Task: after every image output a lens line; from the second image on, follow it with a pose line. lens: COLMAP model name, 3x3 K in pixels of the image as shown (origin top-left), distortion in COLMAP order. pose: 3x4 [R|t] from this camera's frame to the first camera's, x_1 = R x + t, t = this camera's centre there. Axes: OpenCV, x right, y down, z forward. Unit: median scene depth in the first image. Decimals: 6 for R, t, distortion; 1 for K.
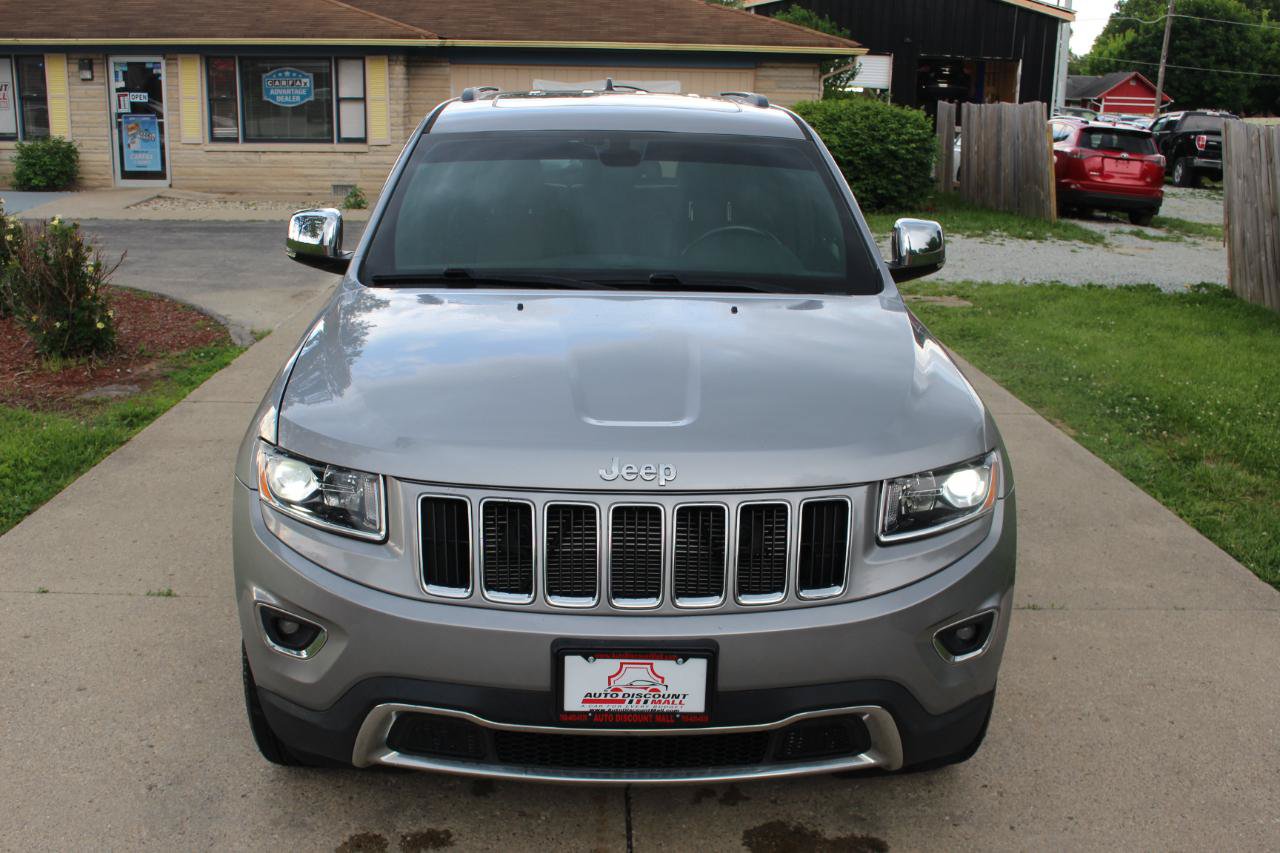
lens RADIAL K [[1511.8, 0, 655.4], [0, 1511.8, 448.9], [0, 0, 1]] dist [-0.153257, 0.160587]
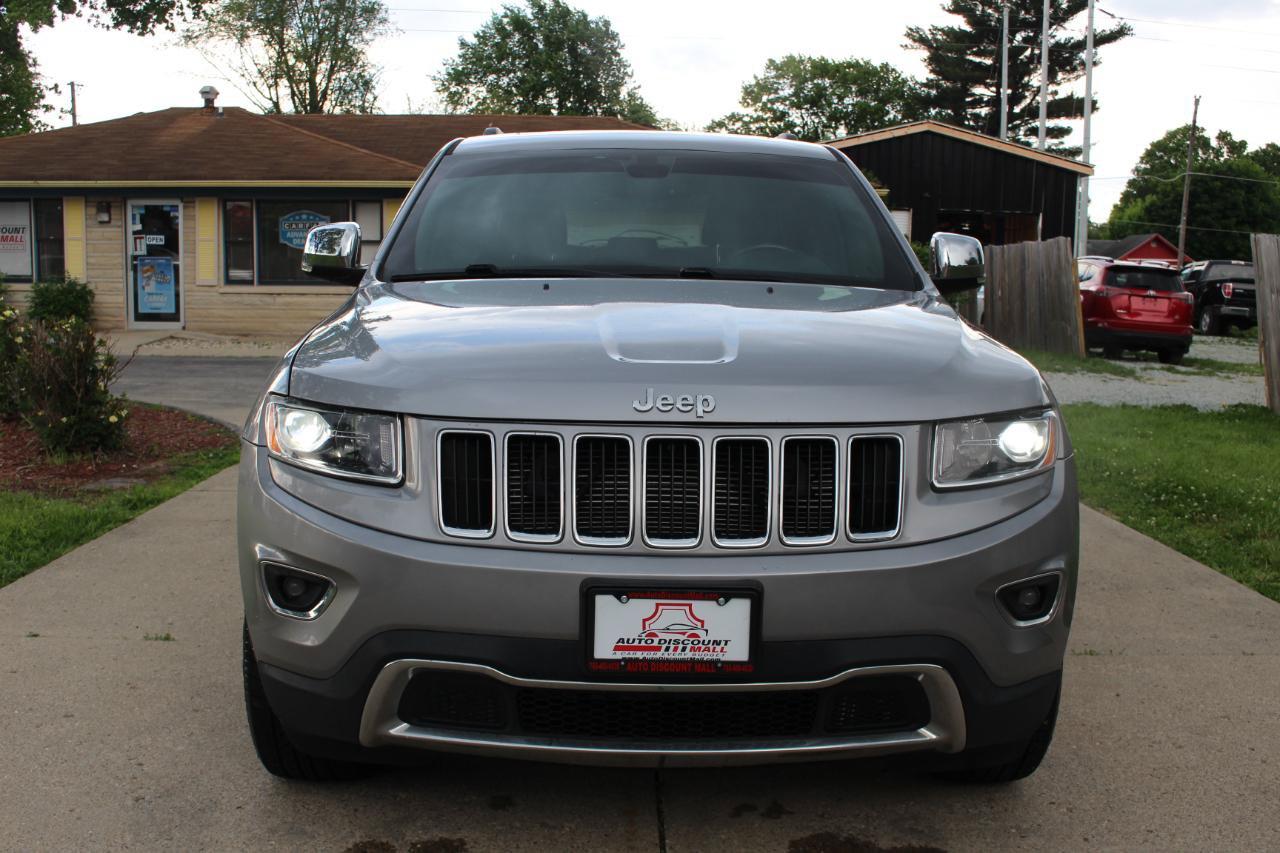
lens RADIAL K [[1539.8, 0, 641.5], [0, 1539.8, 427.3], [0, 0, 1]] dist [-0.142534, 0.141997]
pose [[0.999812, -0.004554, -0.018855, -0.009464], [0.001727, 0.989086, -0.147328, 0.117150], [0.019321, 0.147268, 0.988908, 0.042584]]
